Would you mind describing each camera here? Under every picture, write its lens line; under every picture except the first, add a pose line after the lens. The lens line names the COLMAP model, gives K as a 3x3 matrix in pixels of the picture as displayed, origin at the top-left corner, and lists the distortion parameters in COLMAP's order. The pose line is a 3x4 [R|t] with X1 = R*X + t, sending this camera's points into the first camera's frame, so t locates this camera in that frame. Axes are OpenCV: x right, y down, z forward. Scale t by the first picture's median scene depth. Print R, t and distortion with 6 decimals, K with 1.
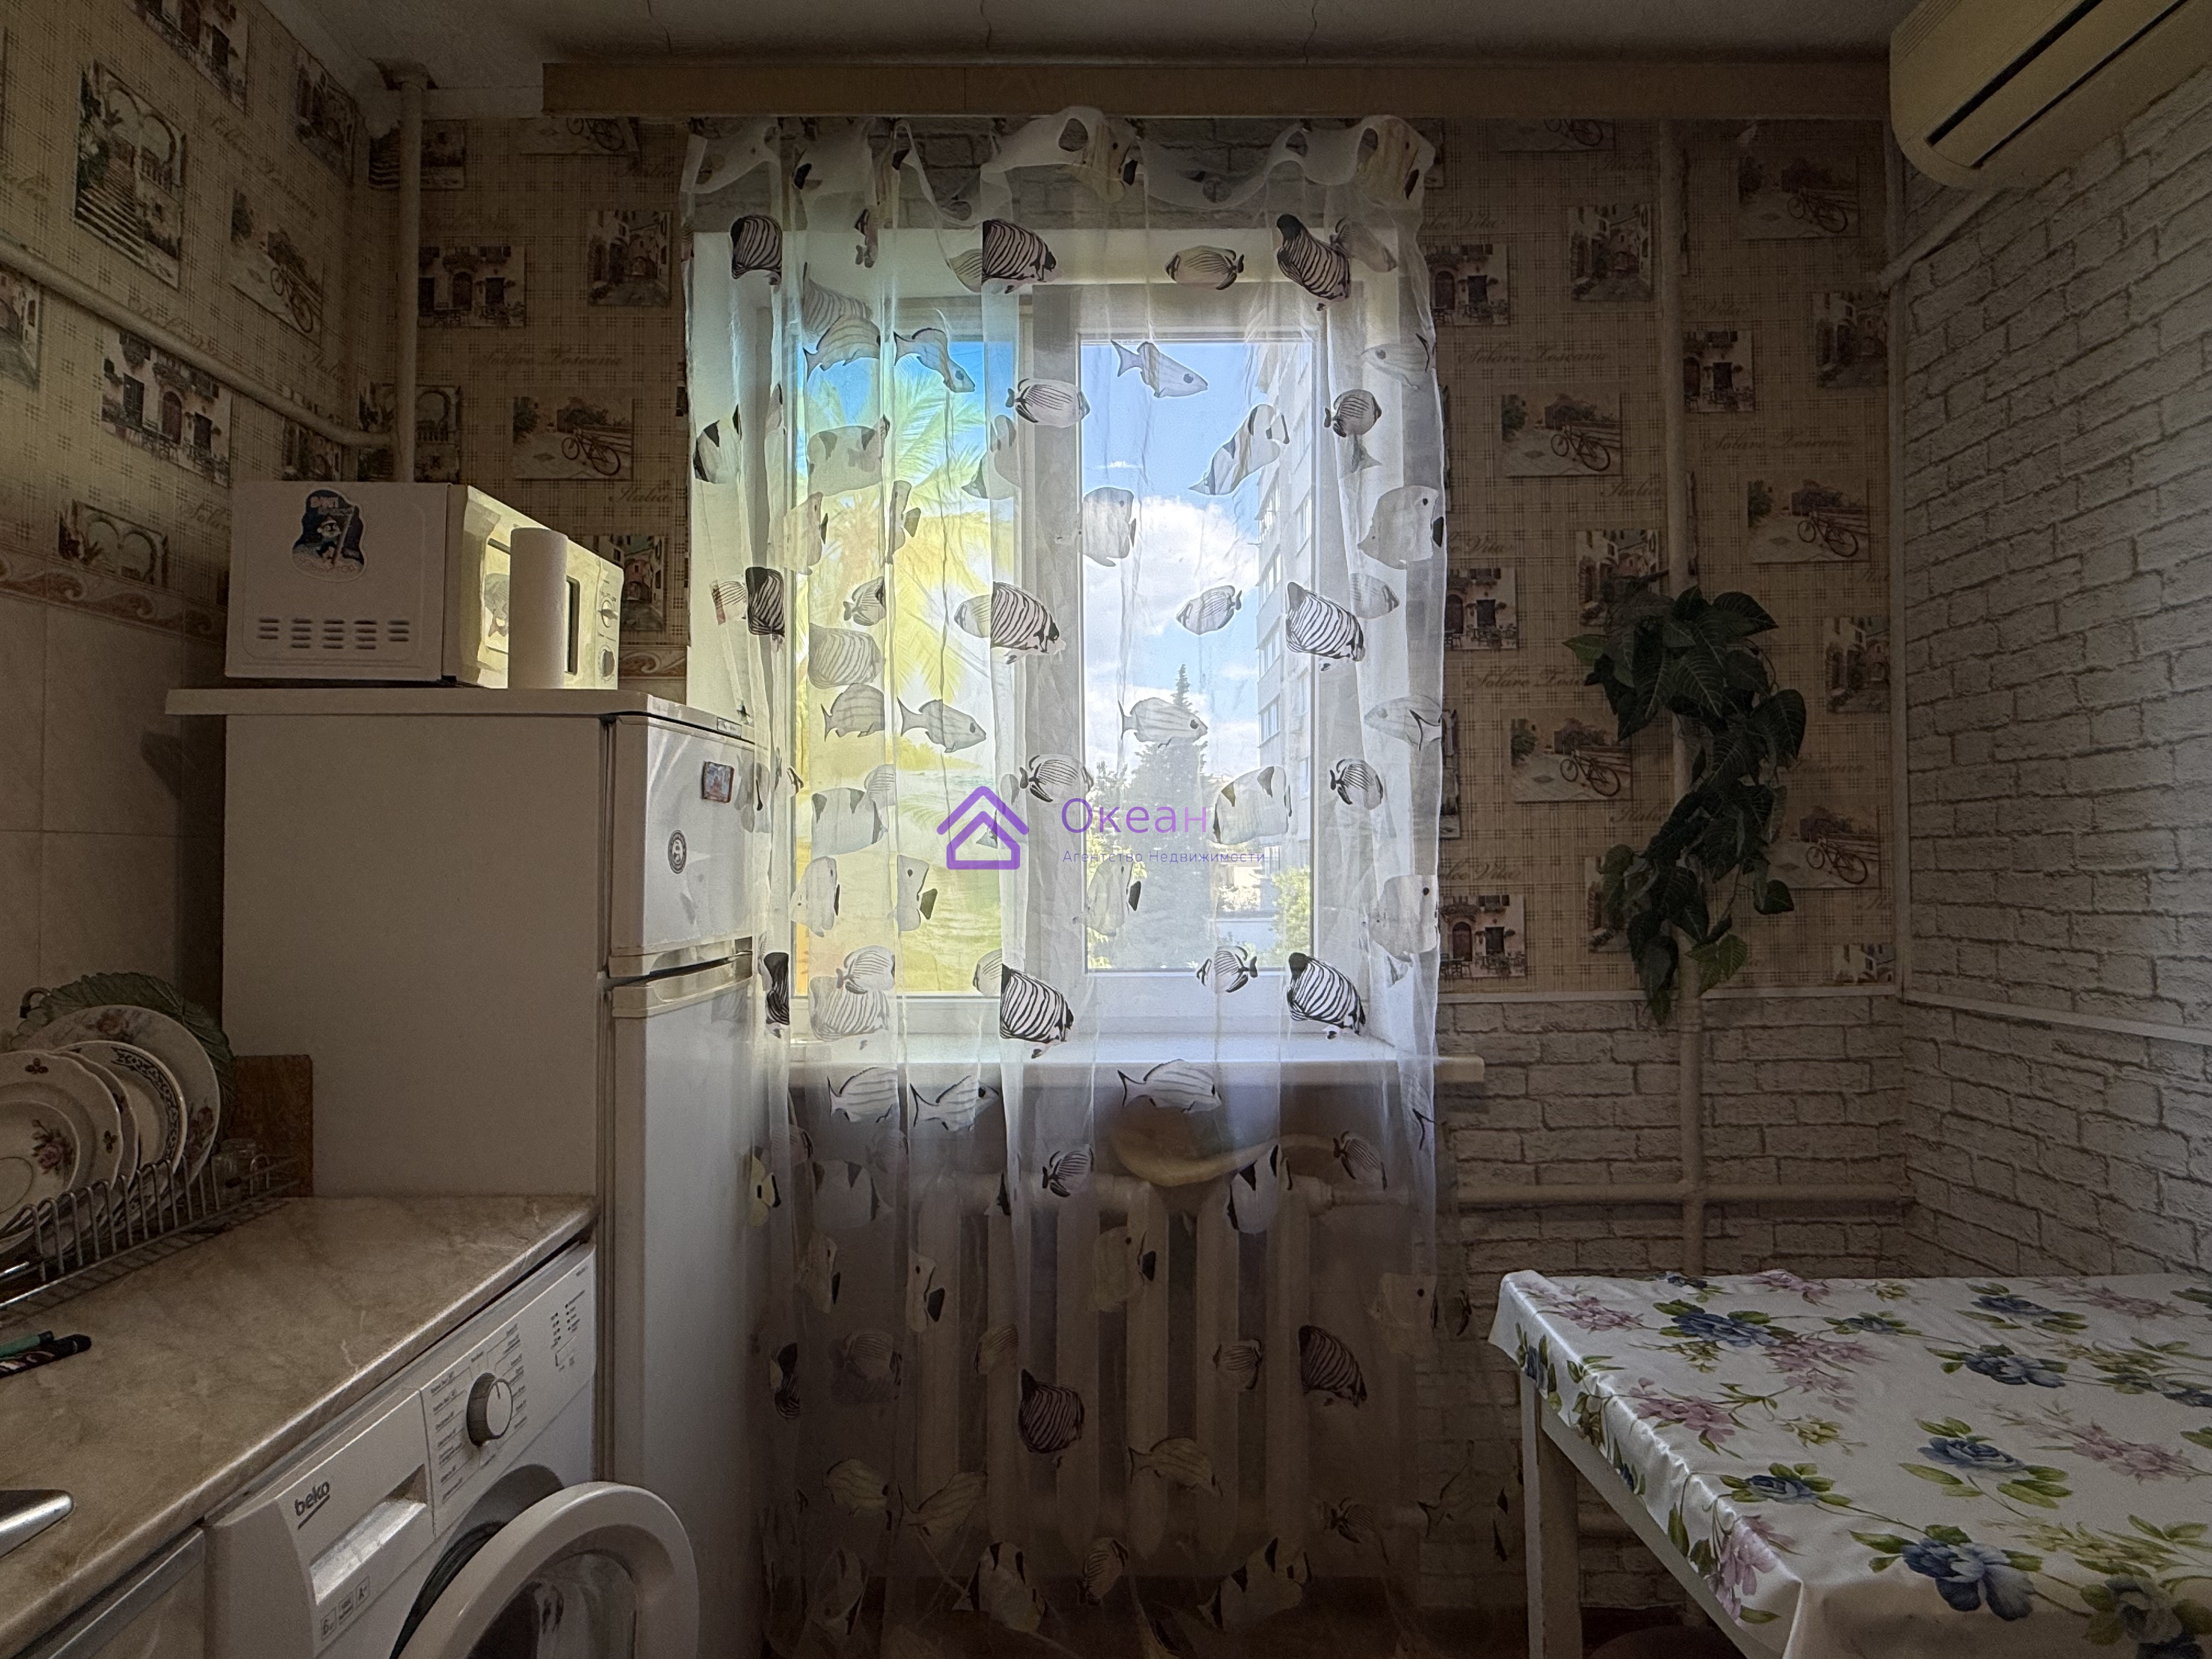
lens RADIAL K [[1201.1, 0, 1096.7], [0, 1201.1, 832.9], [0, 0, 1]] dist [0.000440, 0.000083]
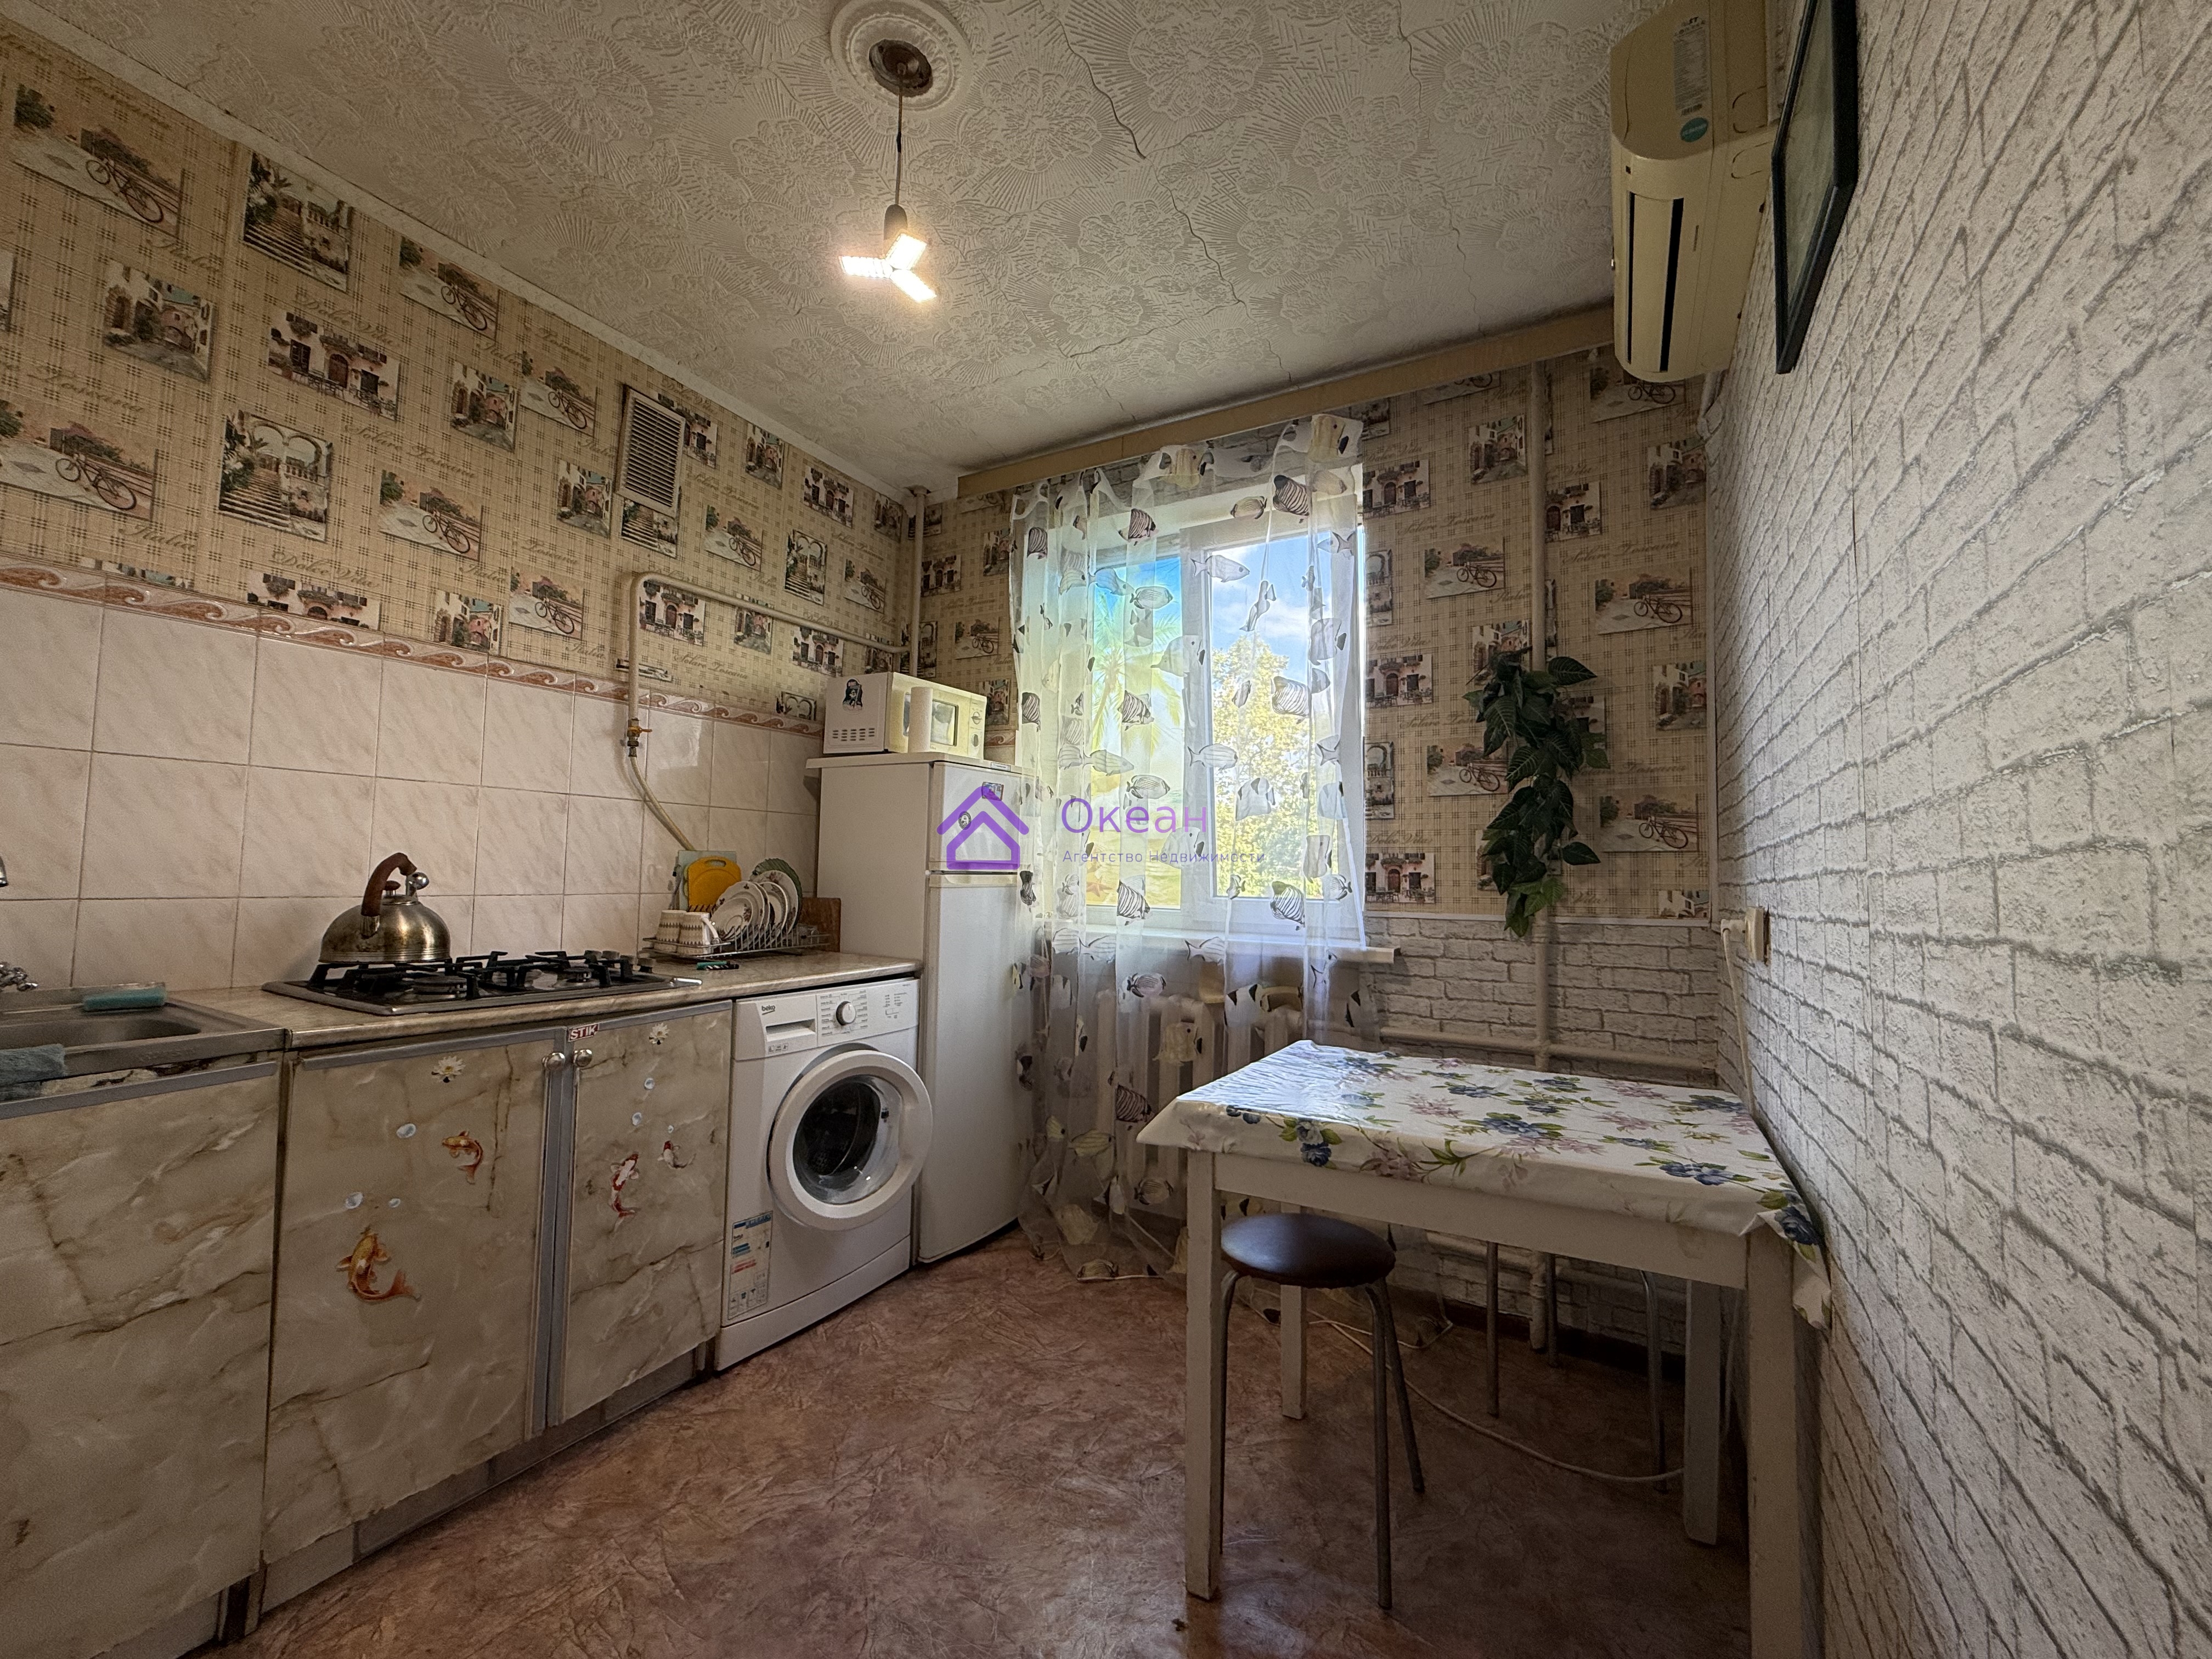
lens RADIAL K [[880.6, 0, 1101.4], [0, 880.6, 830.2], [0, 0, 1]] dist [0.000206, 0.000133]
pose [[0.864617, -0.000489, -0.502432, 0.589328], [-0.014171, 0.999578, -0.025360, 0.059698], [0.502232, 0.029046, 0.864245, -0.269656]]
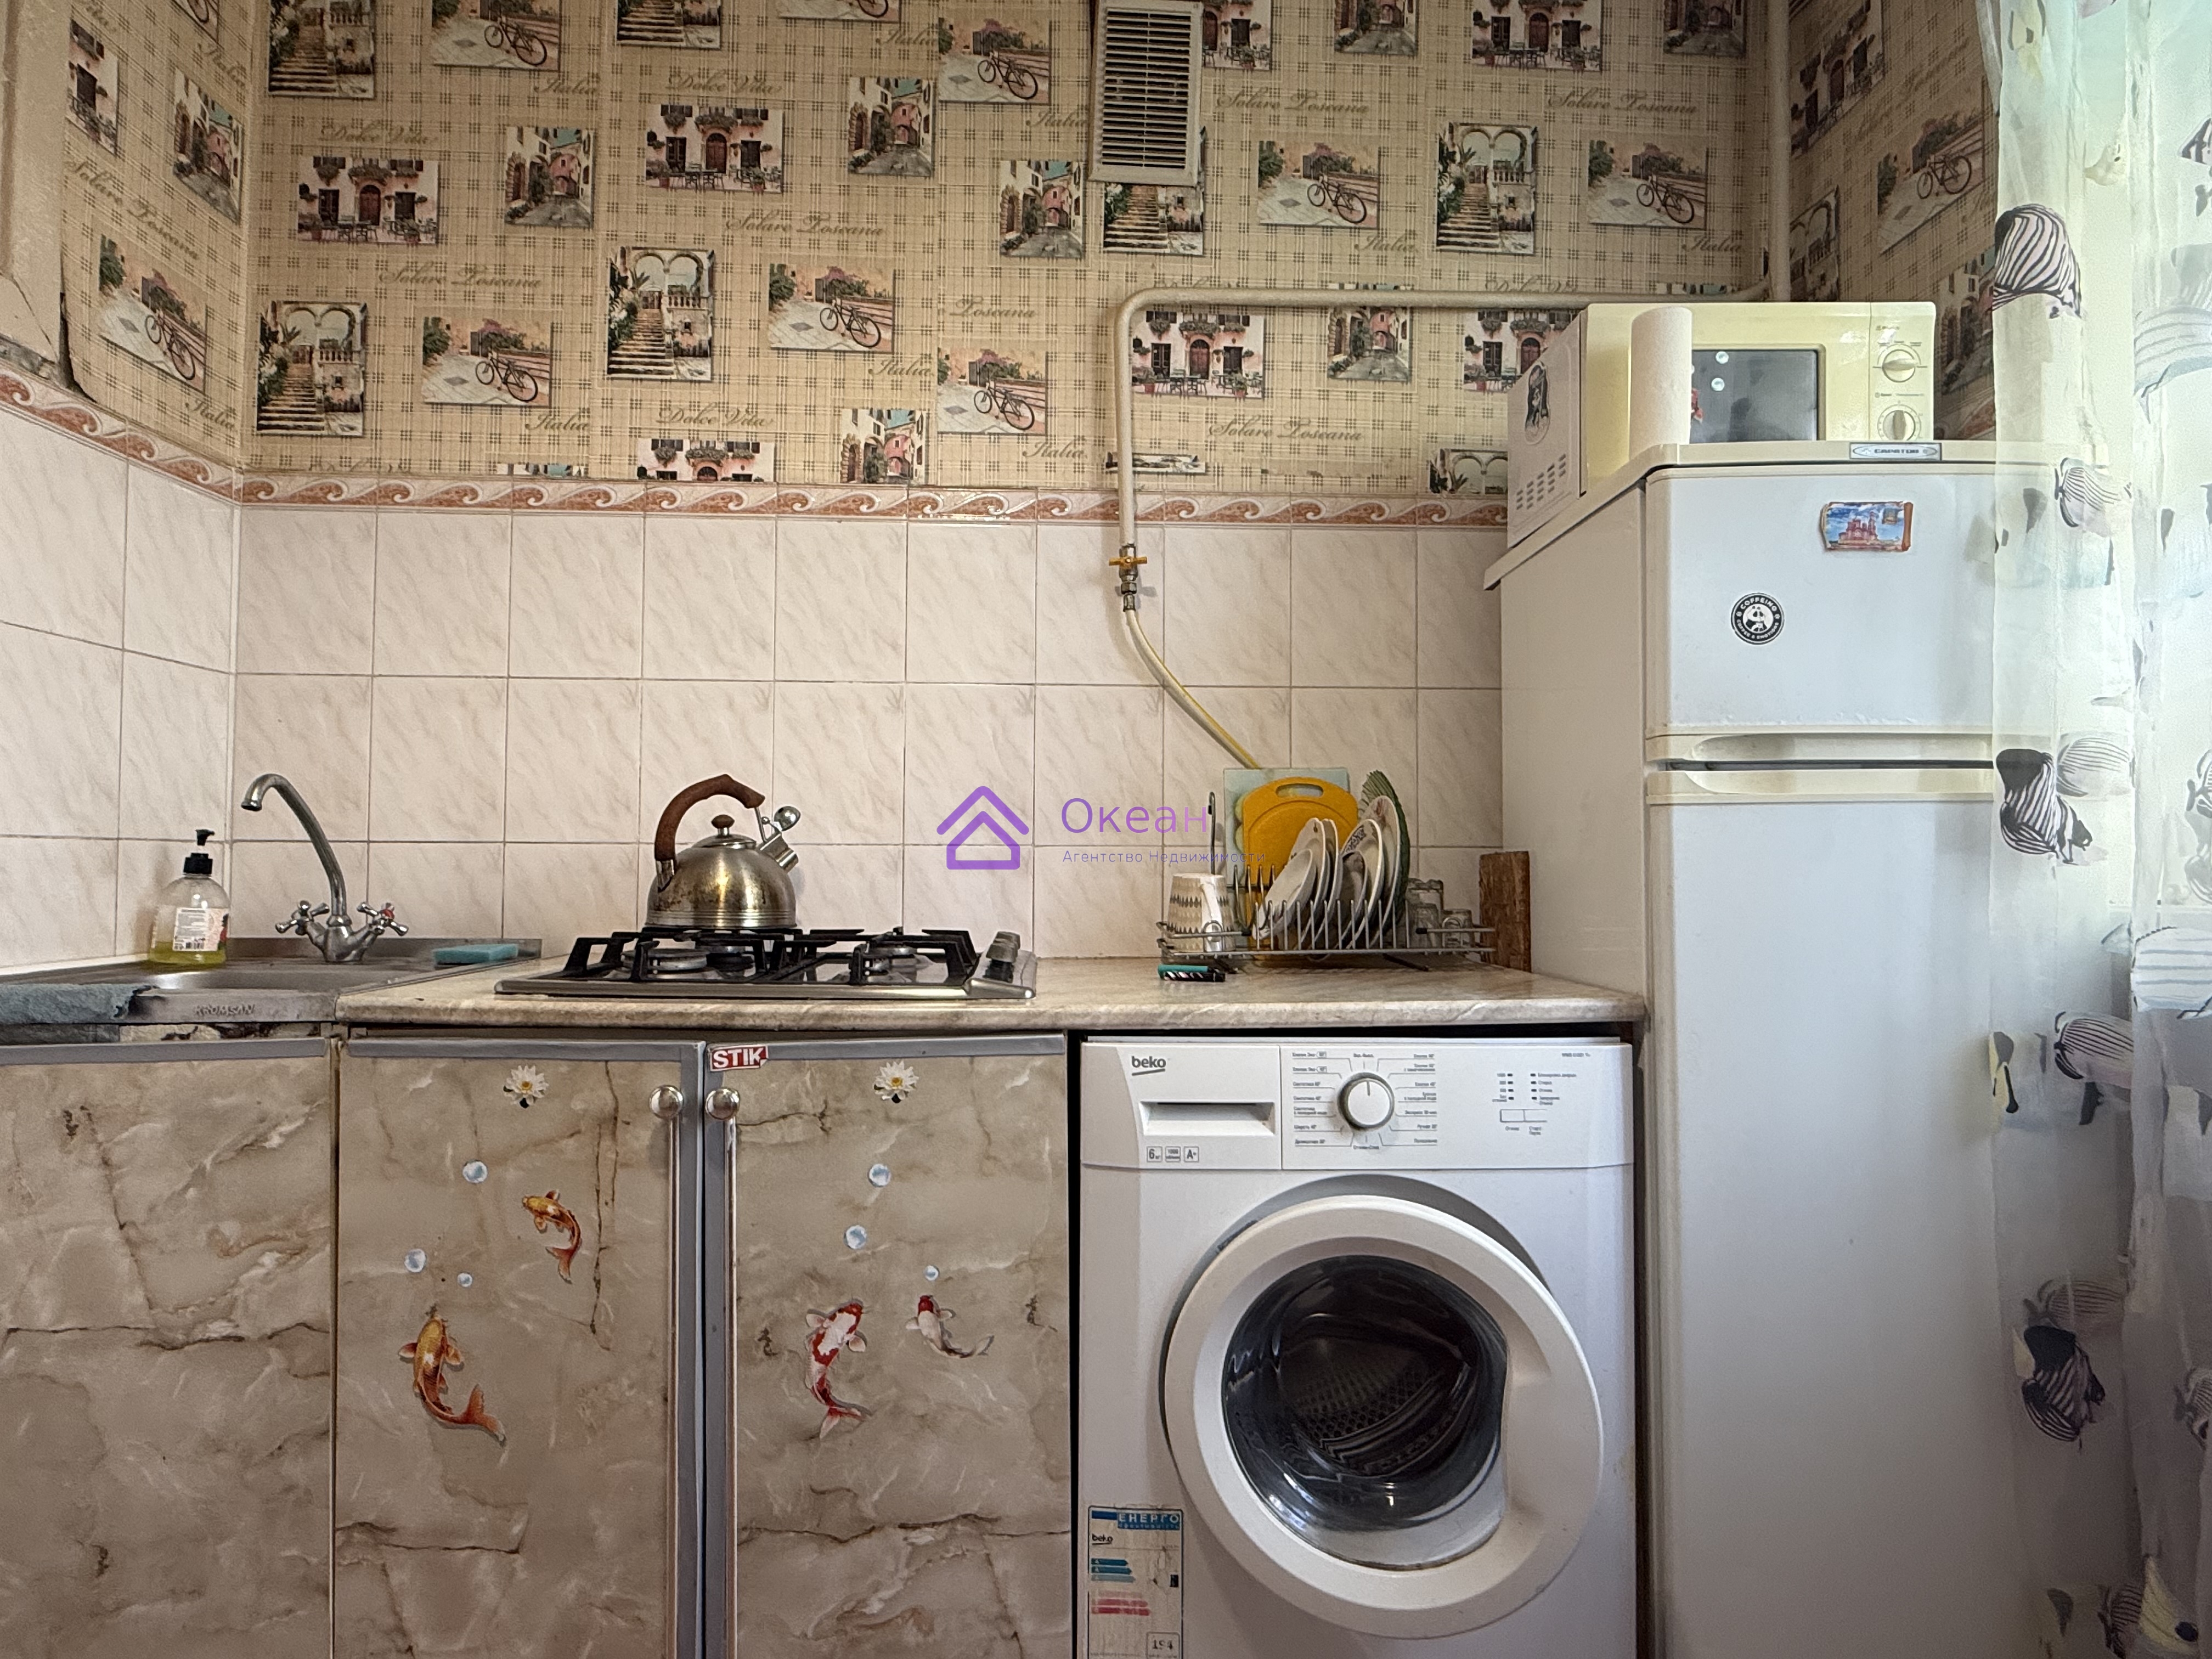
lens RADIAL K [[1201.1, 0, 1096.7], [0, 1201.1, 832.9], [0, 0, 1]] dist [0.000440, 0.000083]
pose [[0.033797, -0.025901, -0.999093, 0.375803], [0.019870, 0.999484, -0.025239, 0.142353], [0.999231, -0.018999, 0.034294, 0.410846]]
